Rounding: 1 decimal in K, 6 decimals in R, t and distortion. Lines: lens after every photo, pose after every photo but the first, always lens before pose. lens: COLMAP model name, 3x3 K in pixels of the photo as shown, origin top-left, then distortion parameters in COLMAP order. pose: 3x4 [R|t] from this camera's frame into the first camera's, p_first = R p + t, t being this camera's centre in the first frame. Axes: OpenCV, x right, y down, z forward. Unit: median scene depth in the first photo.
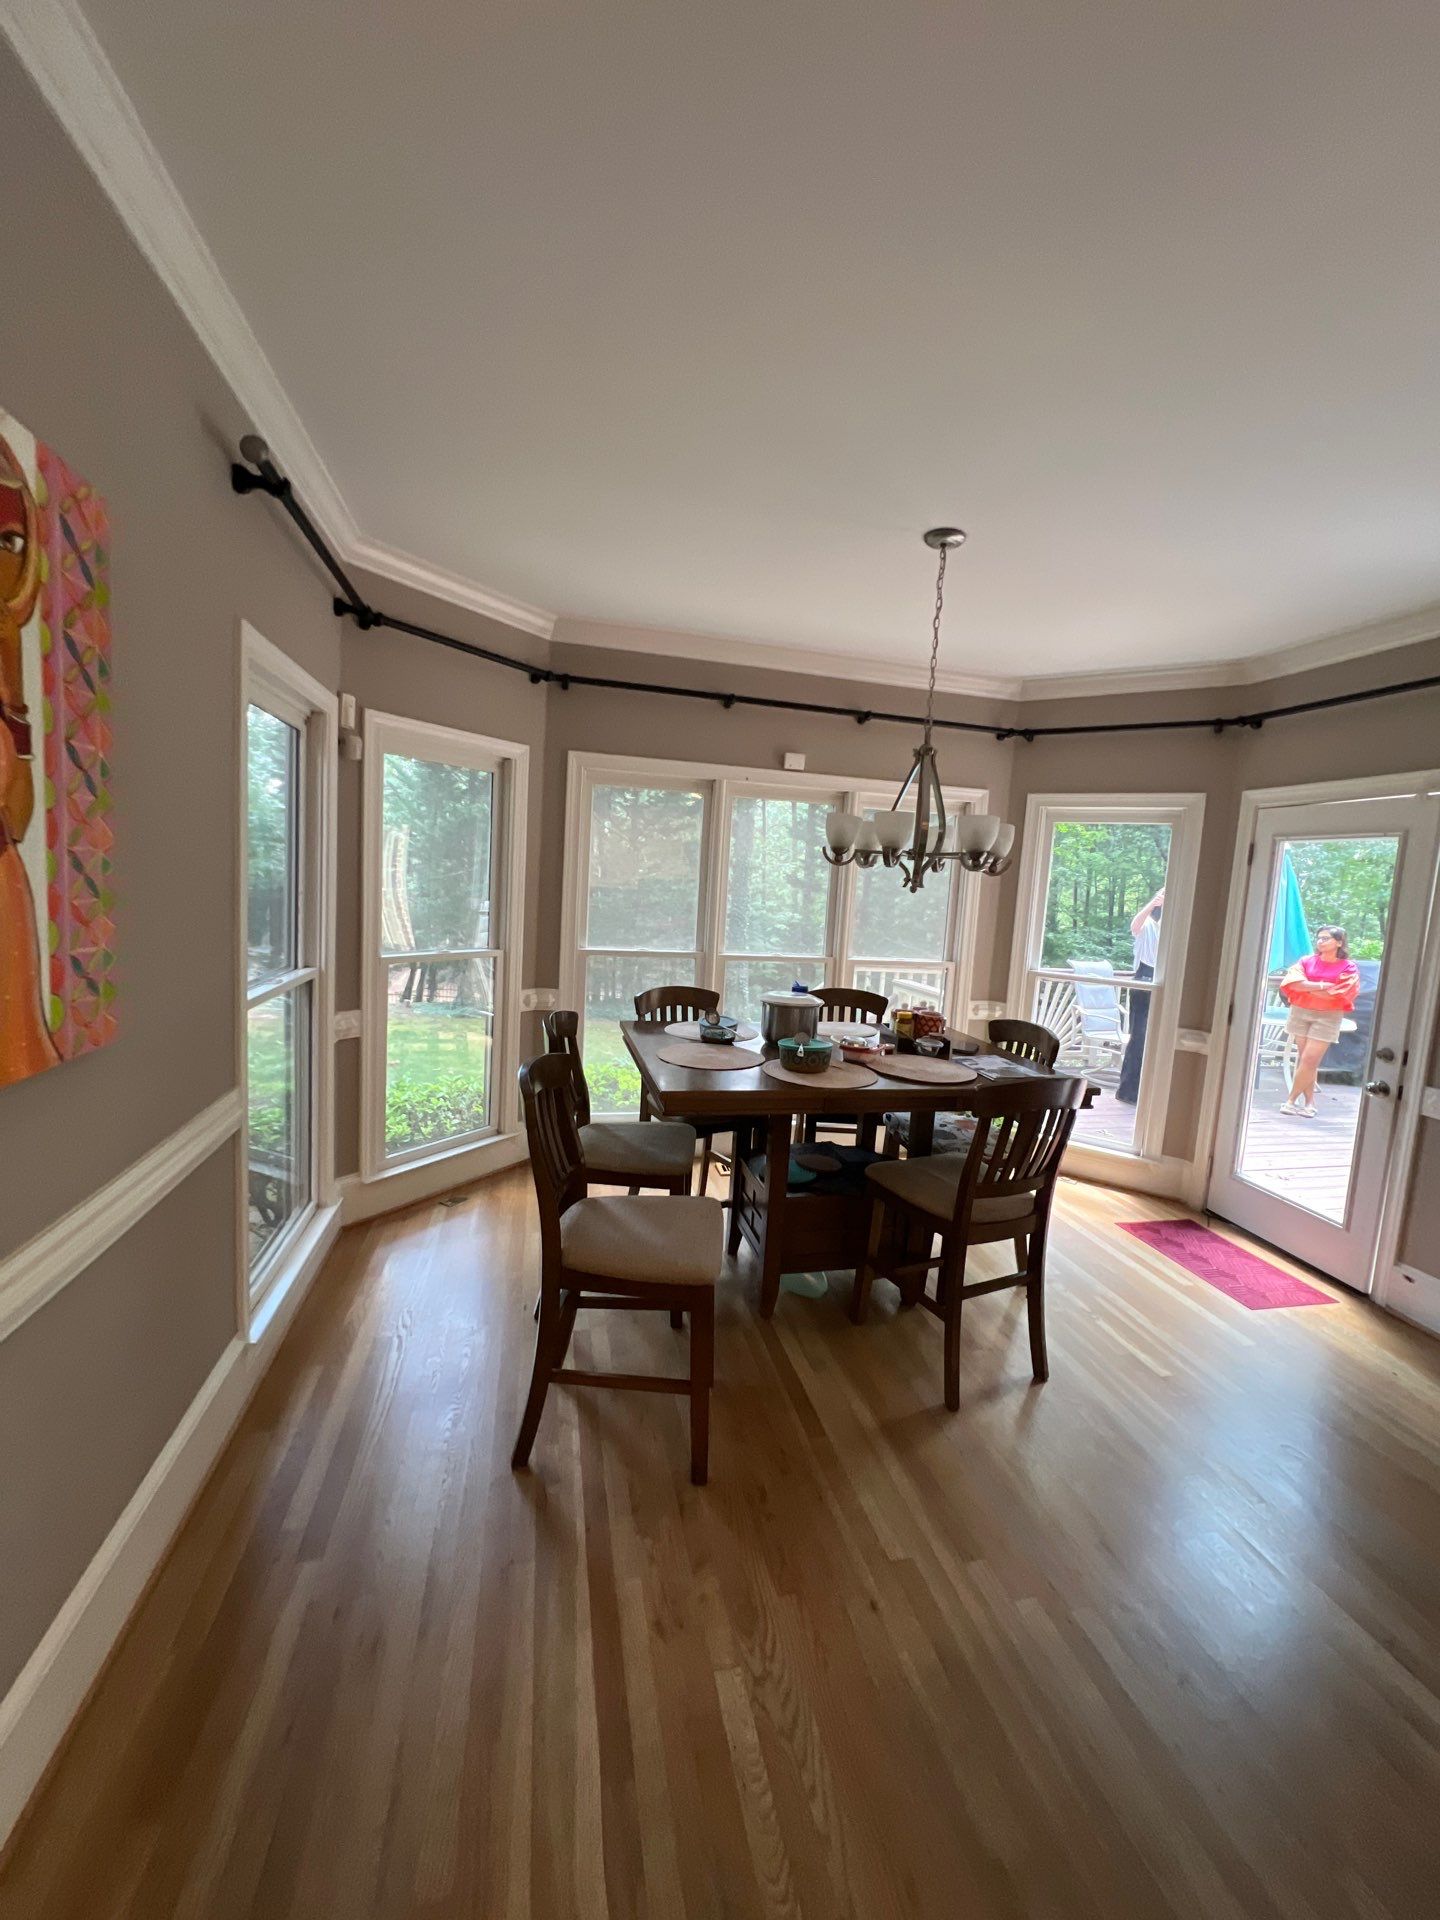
lens RADIAL K [[773.6, 0, 720.0], [0, 773.6, 960.0], [0, 0, 1]] dist [-0.001950, -0.000160]
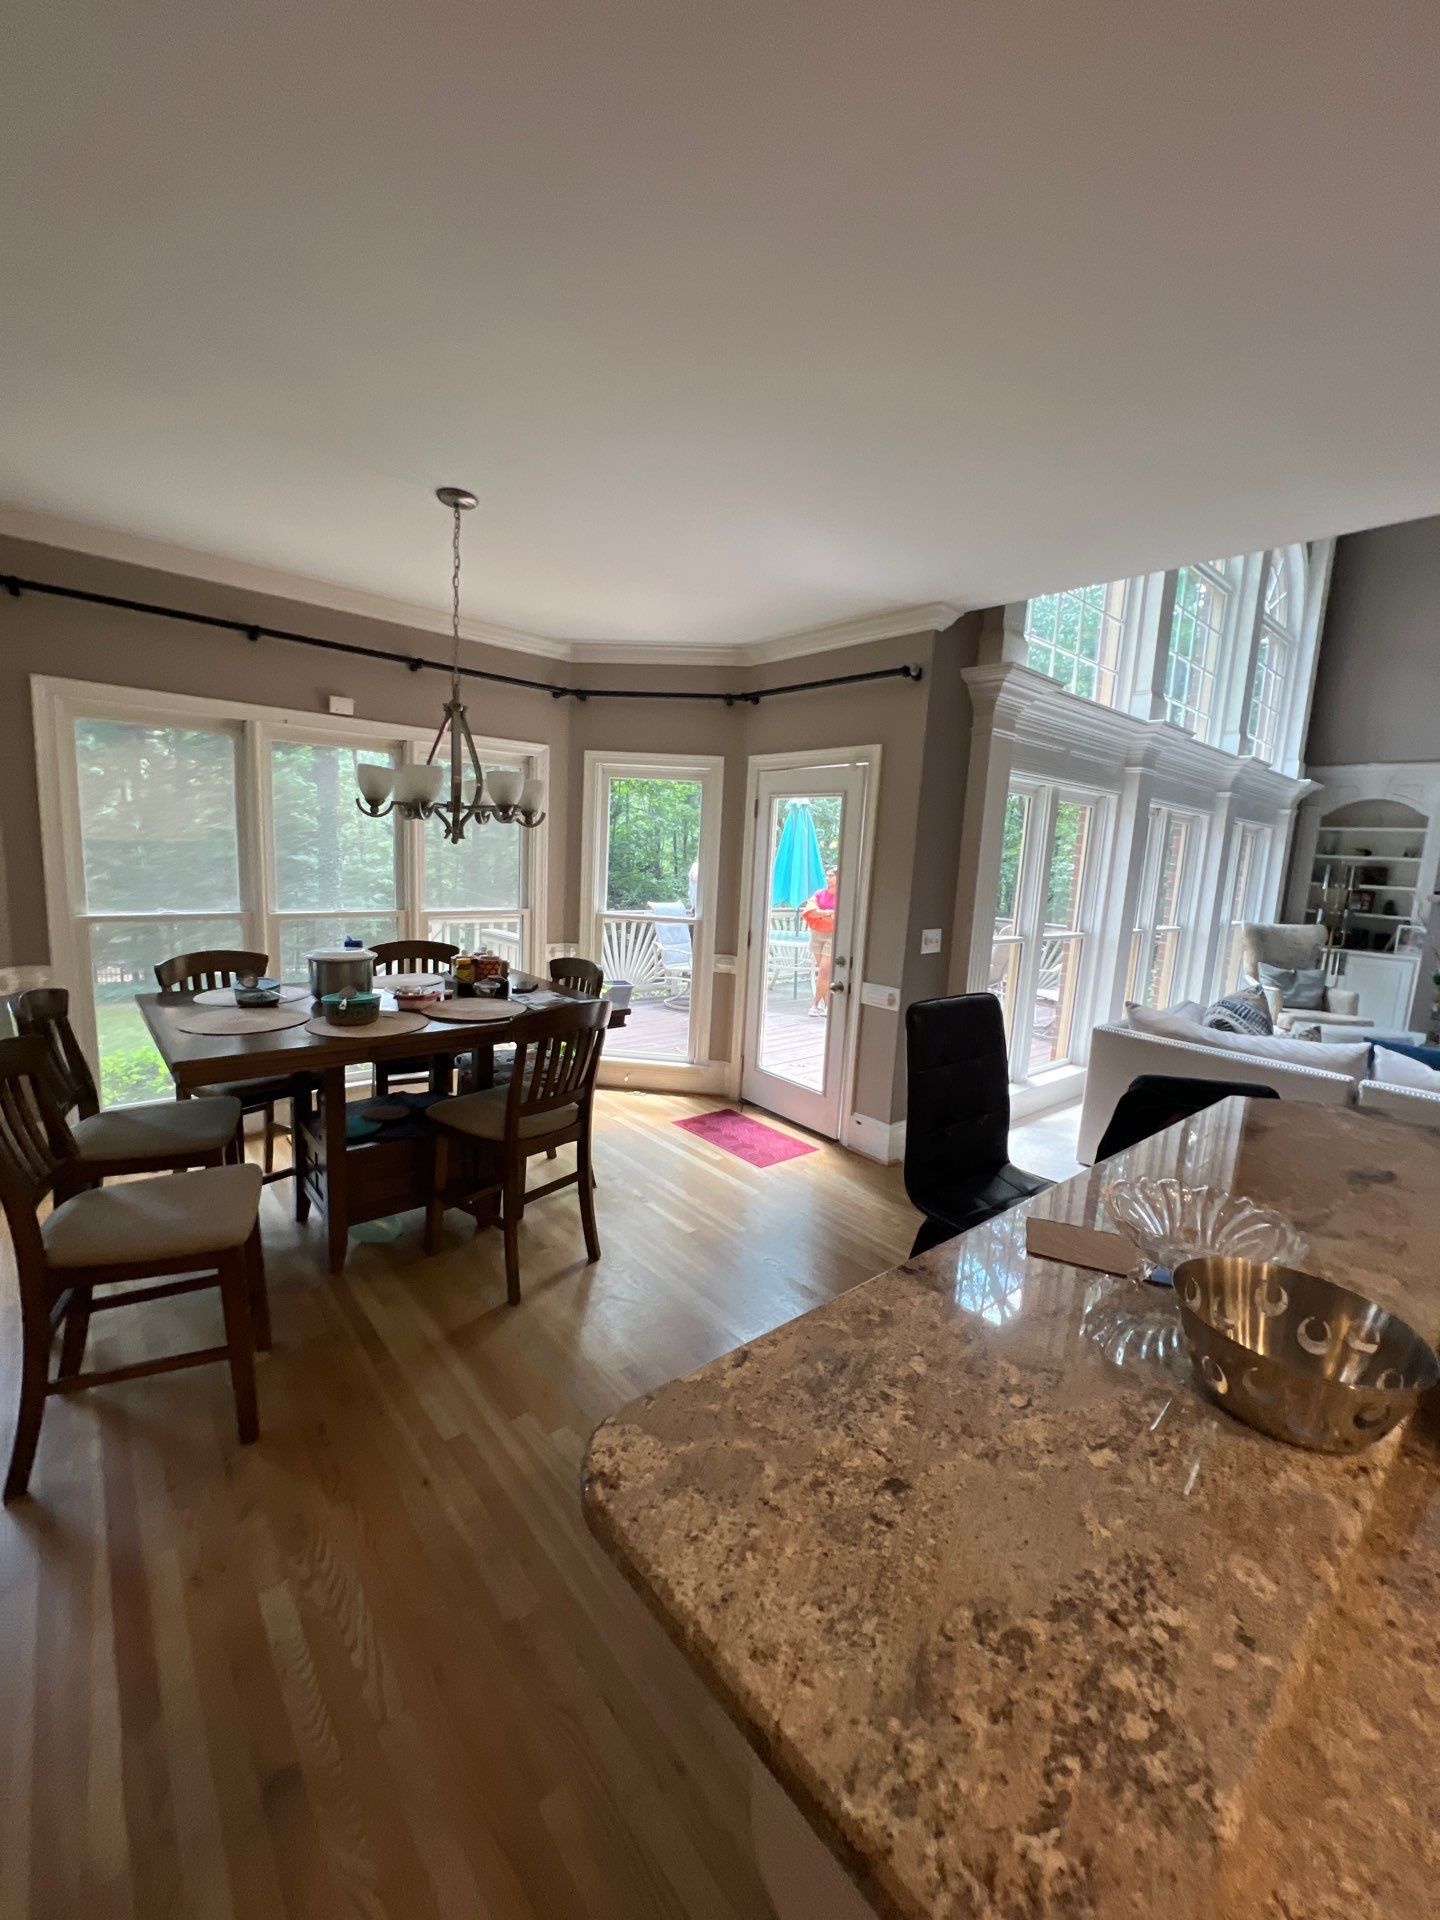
lens RADIAL K [[773.6, 0, 720.0], [0, 773.6, 960.0], [0, 0, 1]] dist [-0.001950, -0.000160]
pose [[0.887592, -0.080790, 0.453489, 0.071591], [0.051828, 0.995763, 0.075956, 0.007918], [-0.457705, -0.043914, 0.888019, -0.090526]]
